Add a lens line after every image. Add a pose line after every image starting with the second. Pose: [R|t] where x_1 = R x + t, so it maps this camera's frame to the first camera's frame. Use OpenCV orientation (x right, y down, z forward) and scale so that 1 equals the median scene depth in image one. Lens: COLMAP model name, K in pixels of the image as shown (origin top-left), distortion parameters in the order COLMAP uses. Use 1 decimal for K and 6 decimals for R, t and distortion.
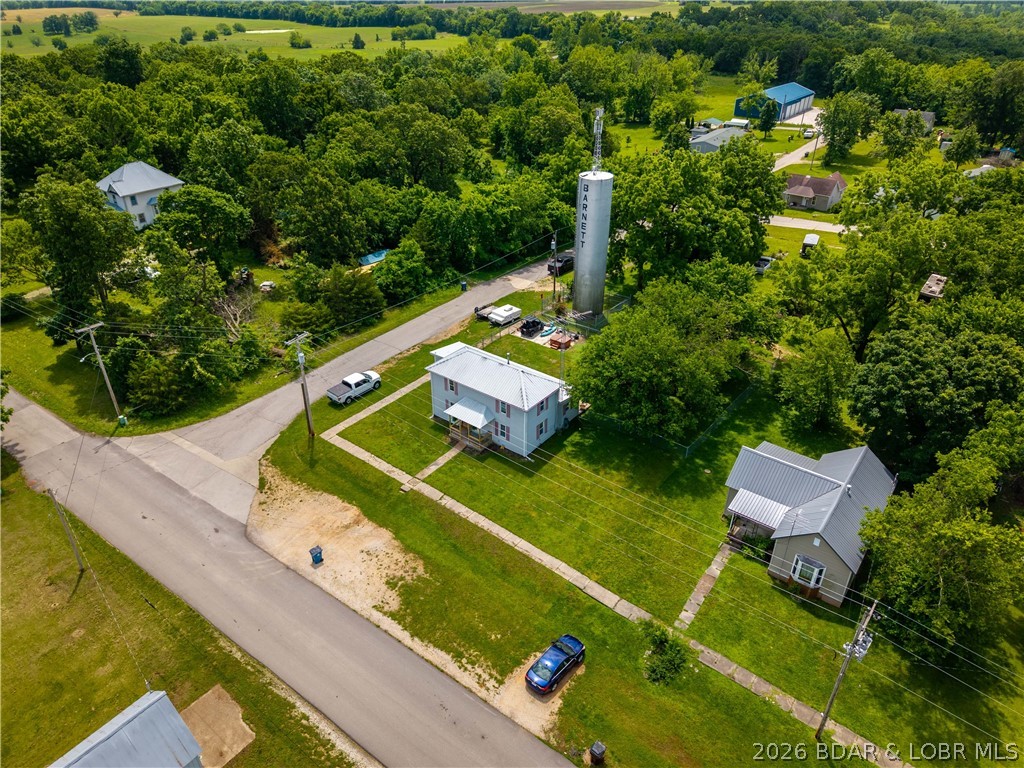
lens RADIAL K [[689.6, 0, 512.0], [0, 689.6, 384.0], [0, 0, 1]] dist [0.009054, 0.001918]
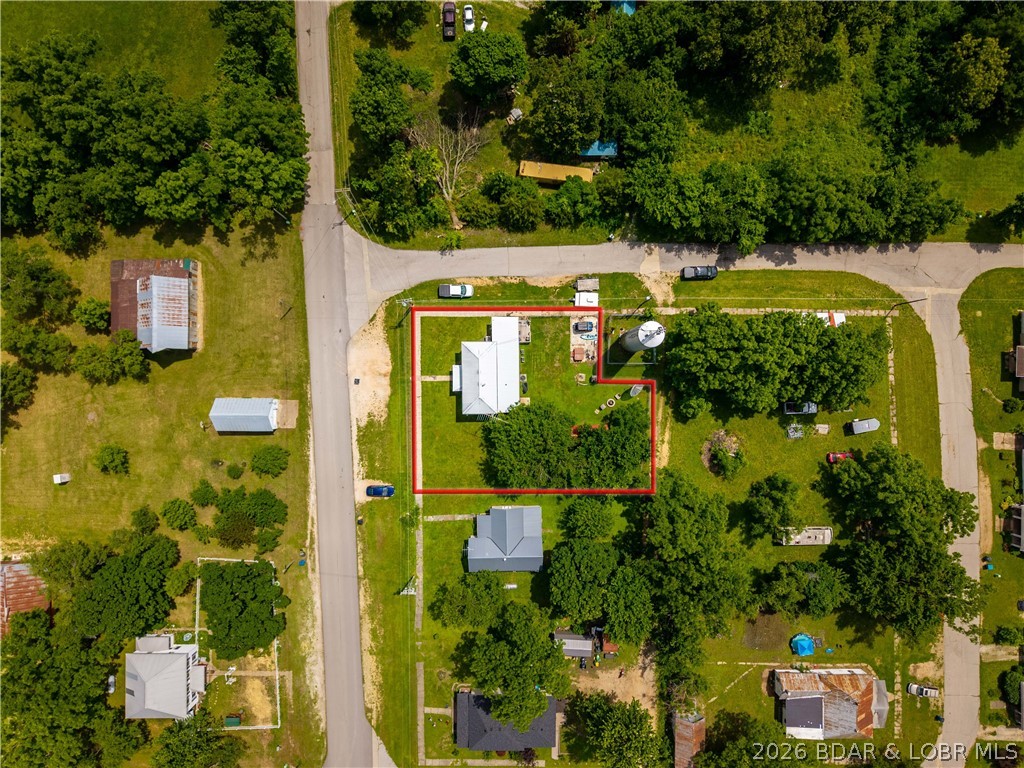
lens RADIAL K [[722.9, 0, 512.0], [0, 722.9, 384.0], [0, 0, 1]] dist [0.095271, 0.000388]
pose [[0.622051, 0.782955, 0.005886, 0.029658], [-0.410224, 0.319498, 0.854188, -1.796793], [0.666910, -0.533763, 0.519931, 0.063483]]
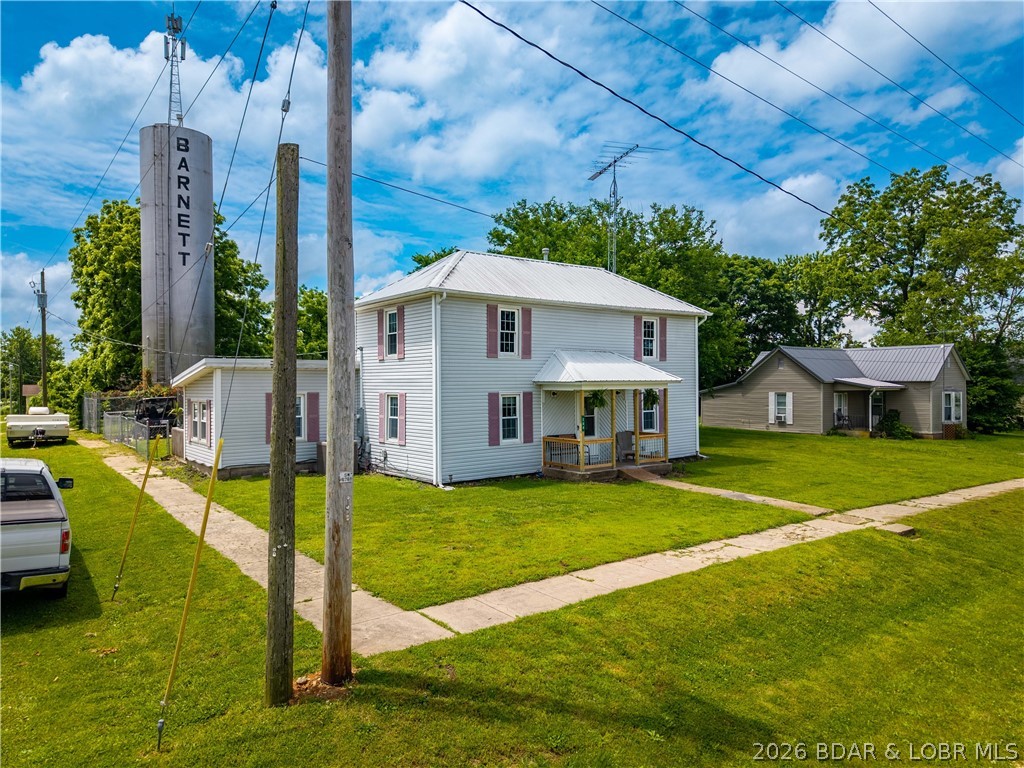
lens RADIAL K [[684.9, 0, 512.0], [0, 684.9, 384.0], [0, 0, 1]] dist [-0.001388, -0.001855]
pose [[0.249645, -0.009255, 0.968293, -0.424360], [0.504073, 0.855031, -0.121788, 0.067365], [-0.826793, 0.518494, 0.218120, 1.023625]]
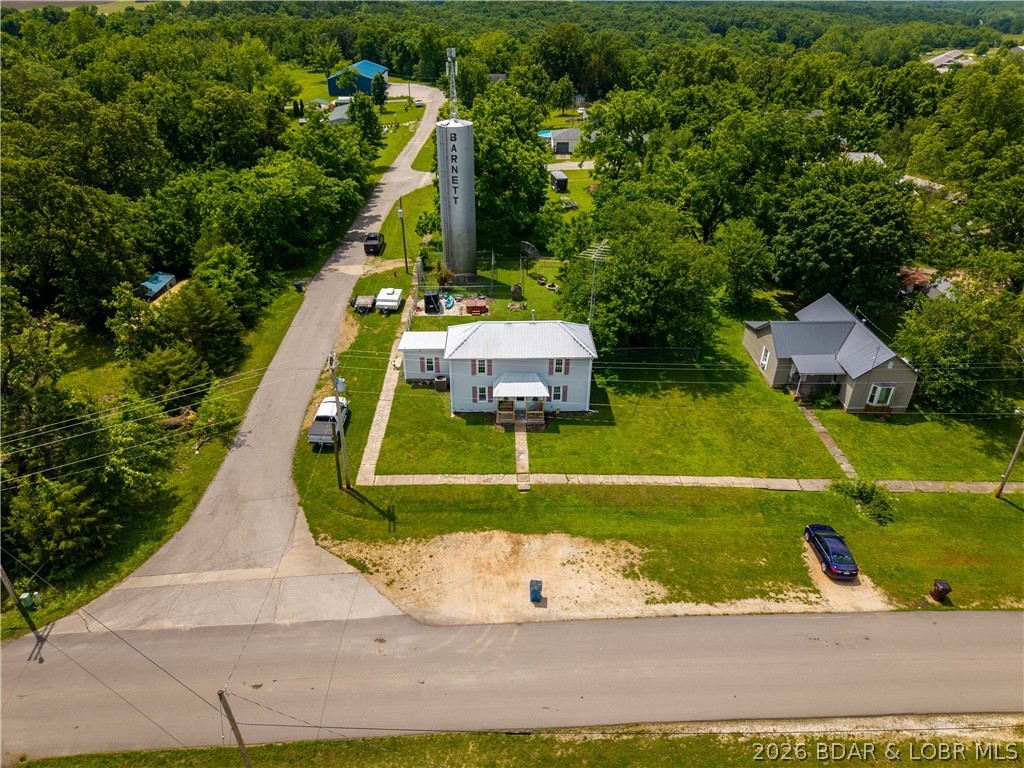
lens RADIAL K [[689.4, 0, 512.0], [0, 689.4, 384.0], [0, 0, 1]] dist [0.004983, 0.001110]
pose [[0.772766, -0.321330, 0.547338, -0.577047], [0.321061, 0.941805, 0.099619, -0.054231], [-0.547496, 0.098747, 0.830962, 0.298977]]
